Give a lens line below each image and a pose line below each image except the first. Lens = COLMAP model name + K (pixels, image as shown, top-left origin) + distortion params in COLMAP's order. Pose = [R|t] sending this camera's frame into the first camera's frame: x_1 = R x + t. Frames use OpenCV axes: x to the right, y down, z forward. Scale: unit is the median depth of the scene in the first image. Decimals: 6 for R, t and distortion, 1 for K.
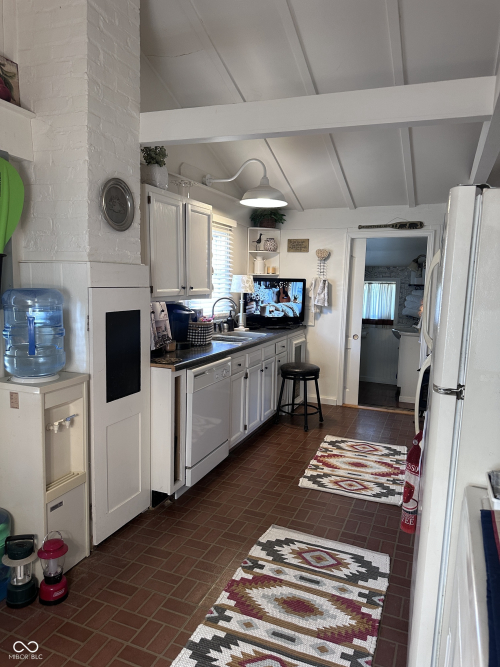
lens RADIAL K [[470.9, 0, 245.9], [0, 470.9, 325.8], [0, 0, 1]] dist [0.063178, -0.084738]
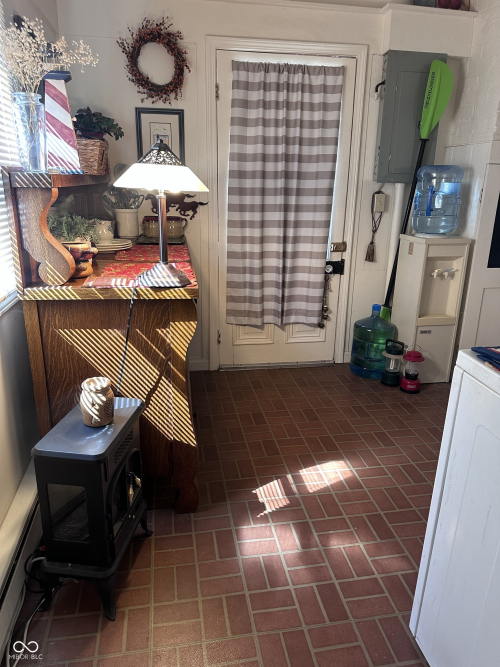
lens RADIAL K [[470.9, 0, 250.8], [0, 470.9, 330.5], [0, 0, 1]] dist [0.063178, -0.084738]
pose [[0.546725, 0.240508, -0.802027, 0.255497], [-0.094702, 0.969475, 0.226164, 0.070112], [0.831939, -0.047696, 0.552813, -0.104002]]
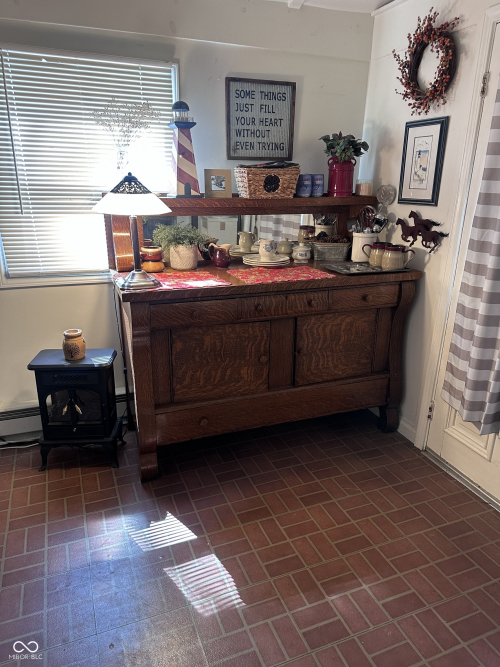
lens RADIAL K [[470.9, 0, 249.0], [0, 470.9, 331.5], [0, 0, 1]] dist [0.063178, -0.084738]
pose [[-0.713914, 0.185549, -0.675203, 0.132992], [-0.100392, 0.927170, 0.360939, -0.031508], [0.693000, 0.325464, -0.643292, 0.552295]]
